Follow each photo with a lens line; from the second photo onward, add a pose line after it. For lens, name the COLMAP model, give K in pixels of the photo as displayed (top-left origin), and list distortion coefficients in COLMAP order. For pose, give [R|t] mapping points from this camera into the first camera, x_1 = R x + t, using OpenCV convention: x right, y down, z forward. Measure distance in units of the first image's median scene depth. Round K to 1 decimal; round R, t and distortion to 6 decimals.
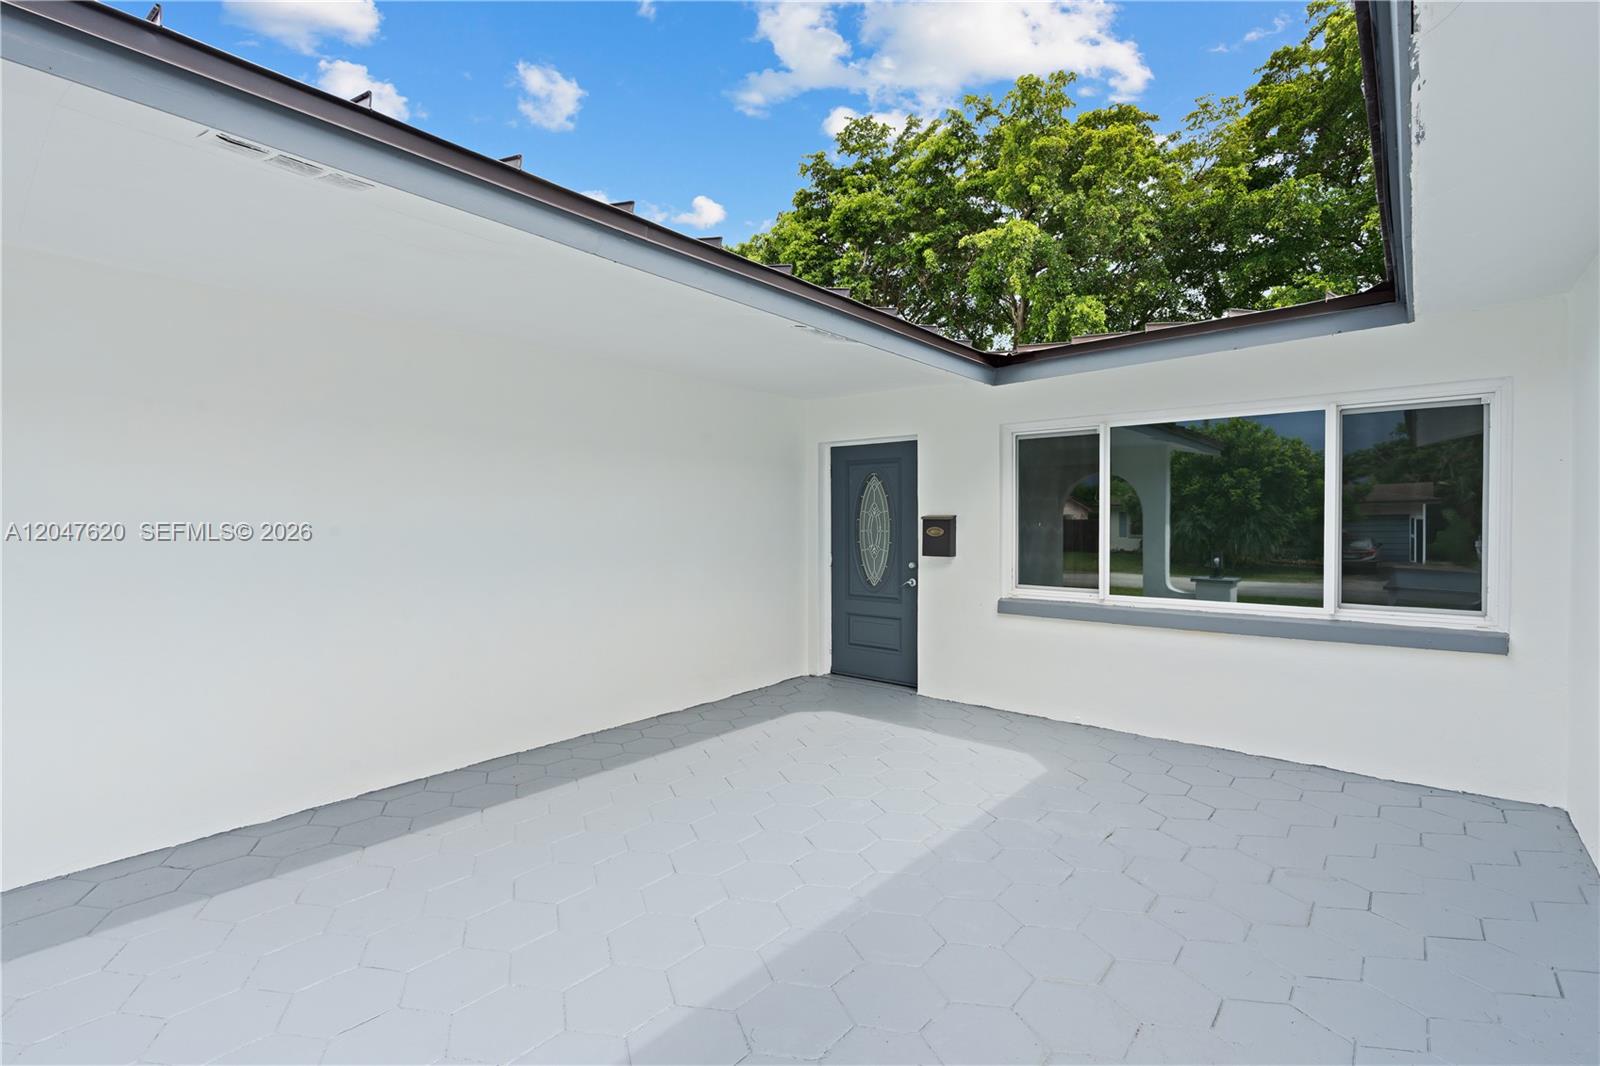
lens RADIAL K [[726.5, 0, 792.8], [0, 726.5, 528.3], [0, 0, 1]] dist [-0.010643, 0.005262]
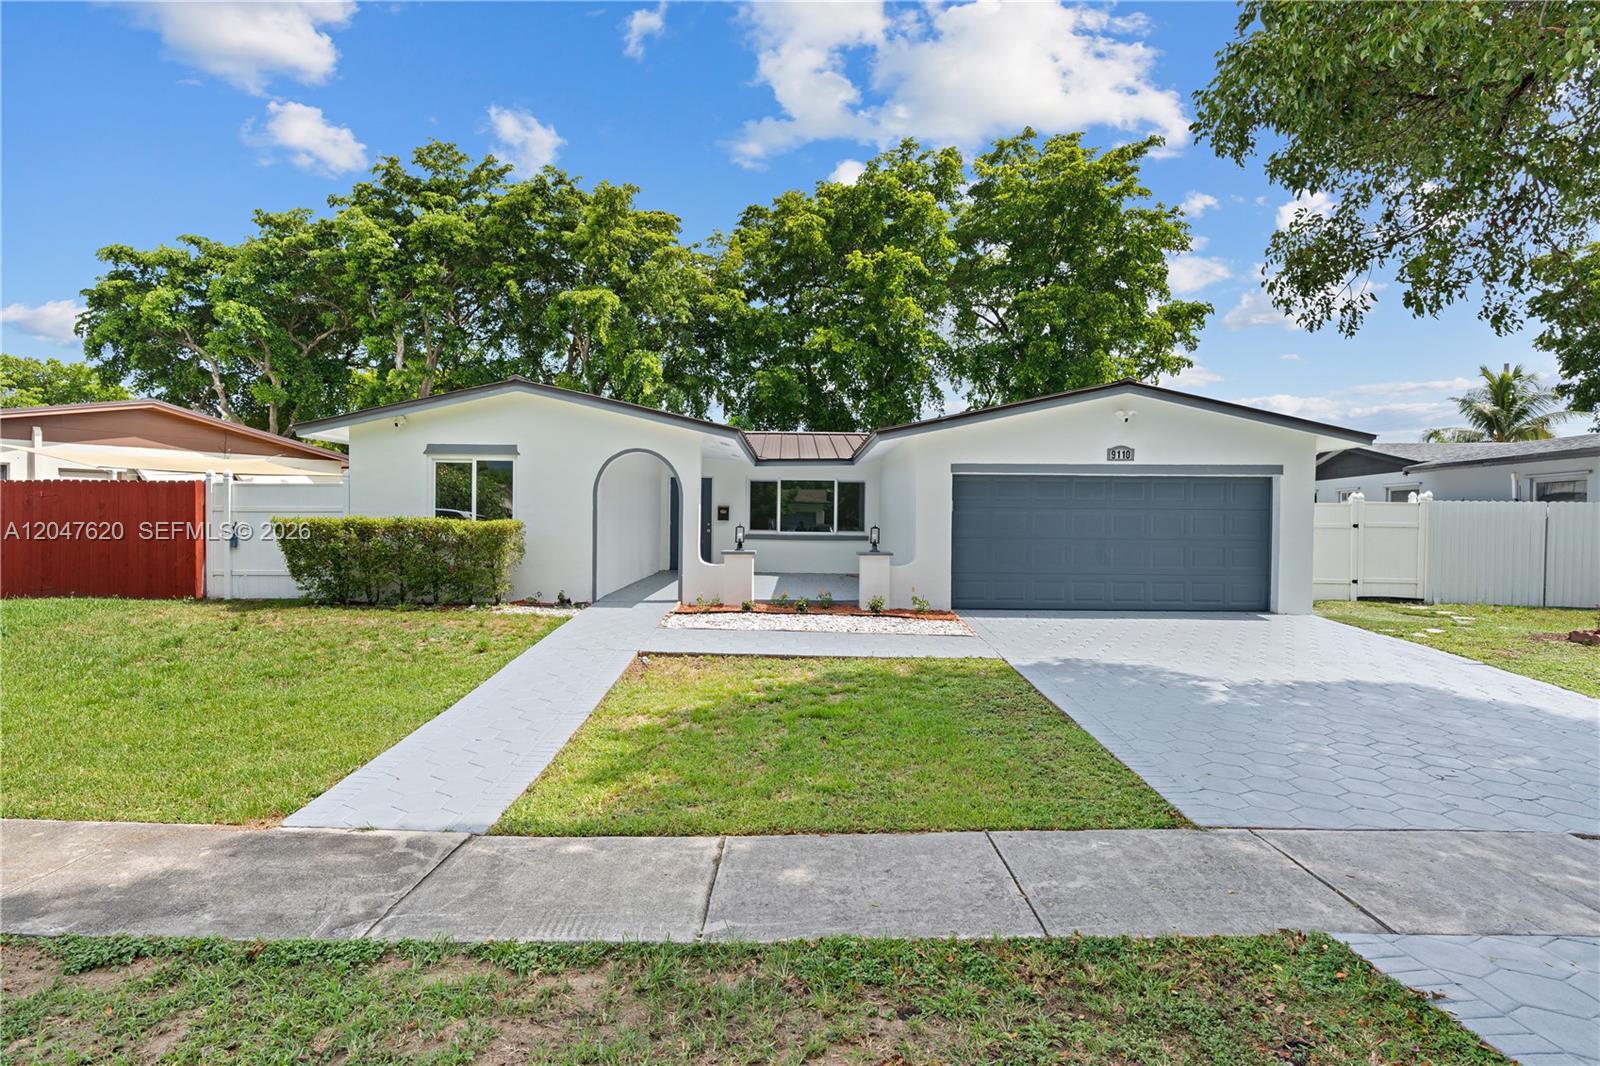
lens RADIAL K [[791.1, 0, 787.2], [0, 791.1, 535.9], [0, 0, 1]] dist [-0.002995, -0.000021]
pose [[0.767552, -0.004328, 0.640972, -0.366978], [-0.006954, 0.999862, 0.015079, 0.011733], [-0.640949, -0.016031, 0.767416, -0.353277]]
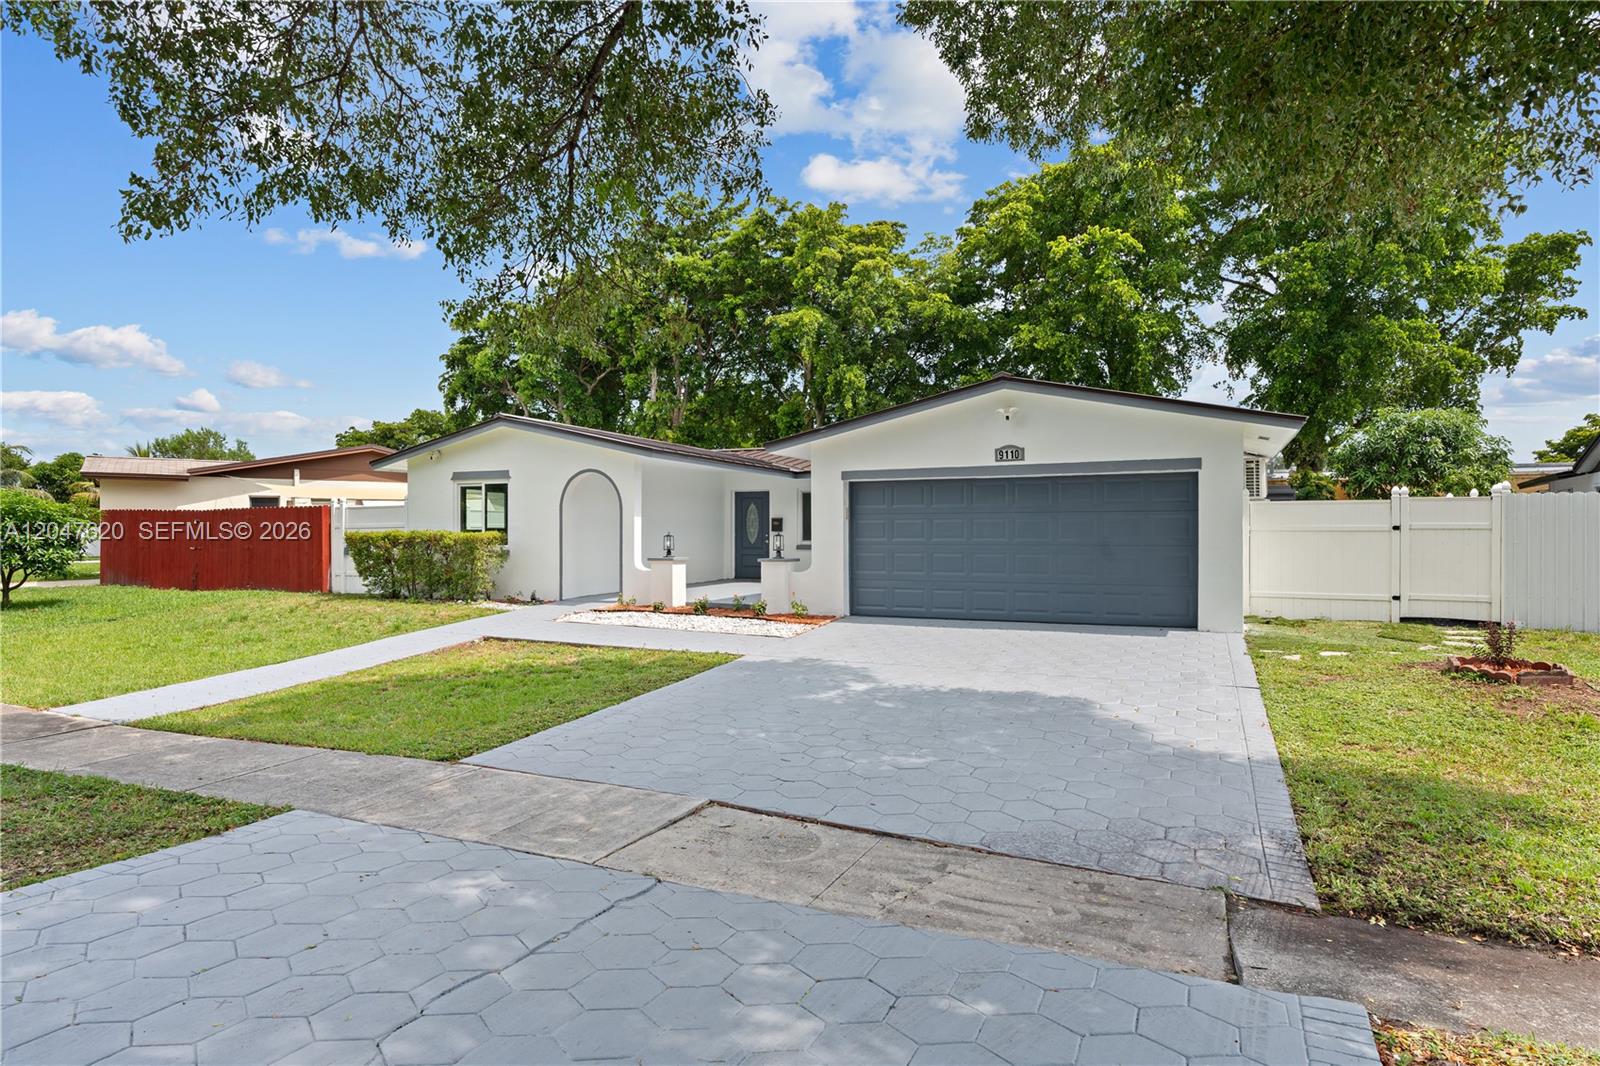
lens RADIAL K [[844.1, 0, 805.7], [0, 844.1, 533.3], [0, 0, 1]] dist [-0.000929, 0.000510]
pose [[0.957189, 0.000297, 0.289463, -0.157464], [0.001631, 0.999978, -0.006418, 0.015768], [-0.289458, 0.006615, 0.957168, -0.535766]]
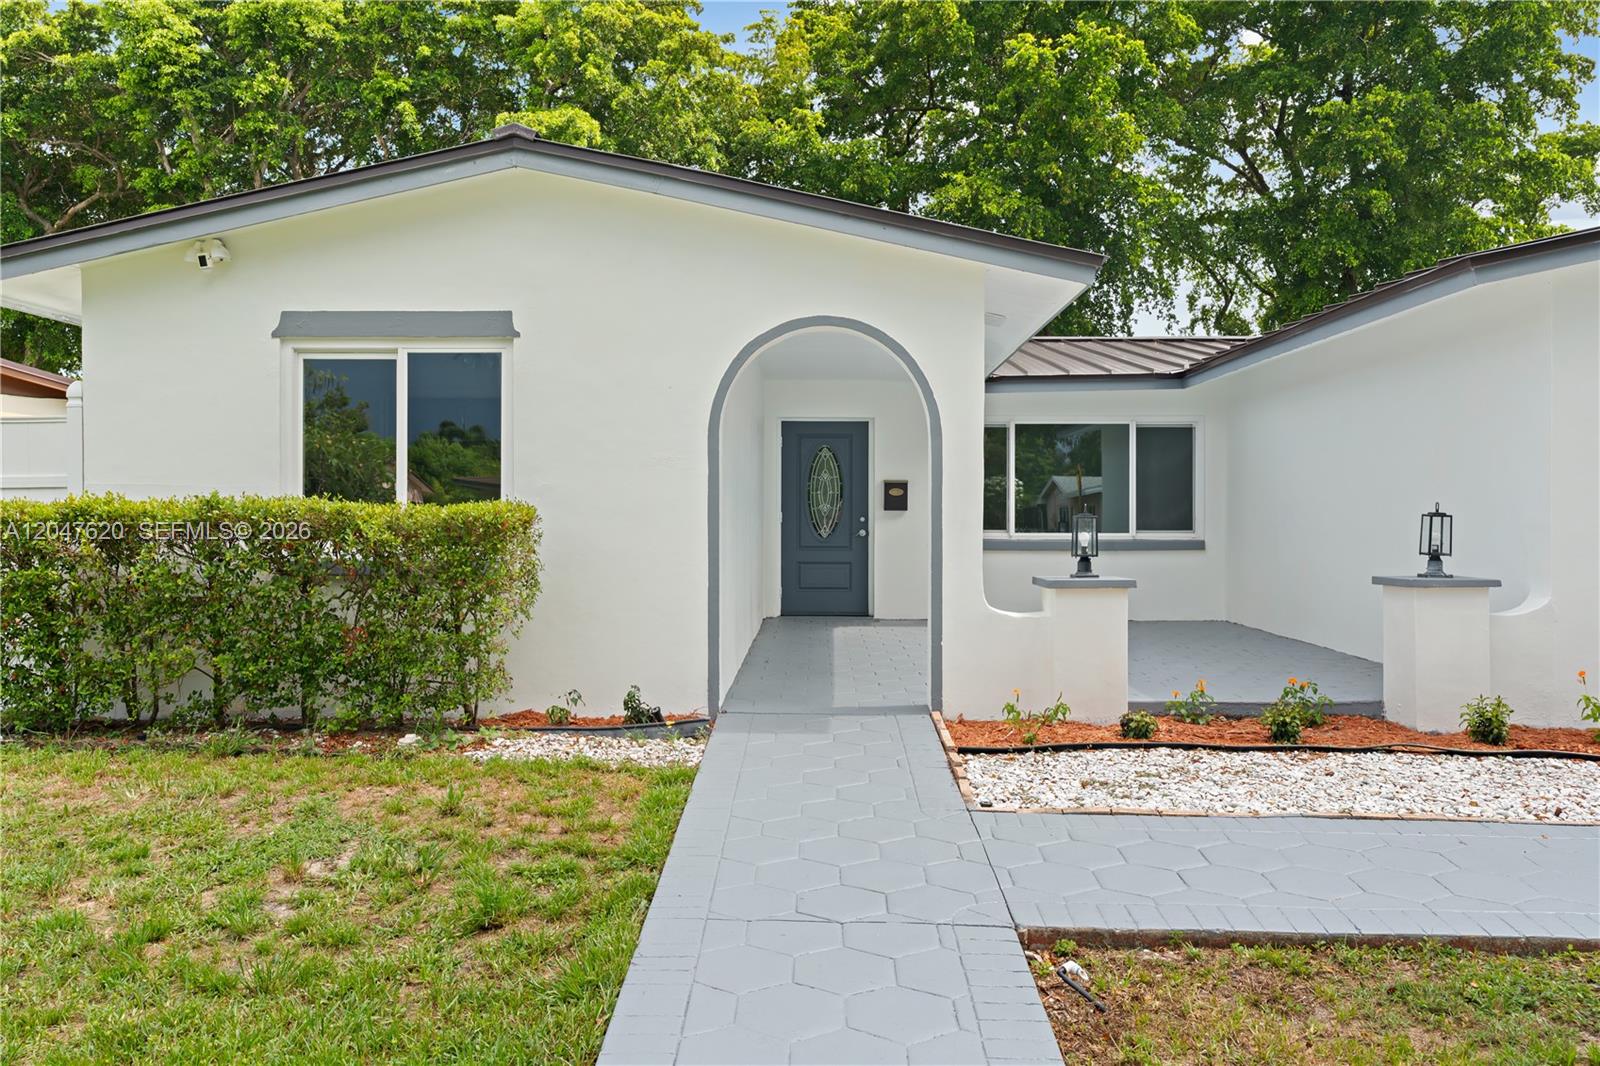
lens RADIAL K [[1232.0, 0, 800.0], [0, 1232.0, 533.0], [0, 0, 1]] dist [0.000300, 0.001640]
pose [[0.774901, -0.004670, 0.632065, -0.316623], [0.002968, 0.999989, 0.003749, 0.016290], [-0.632076, -0.001029, 0.774906, -0.148877]]
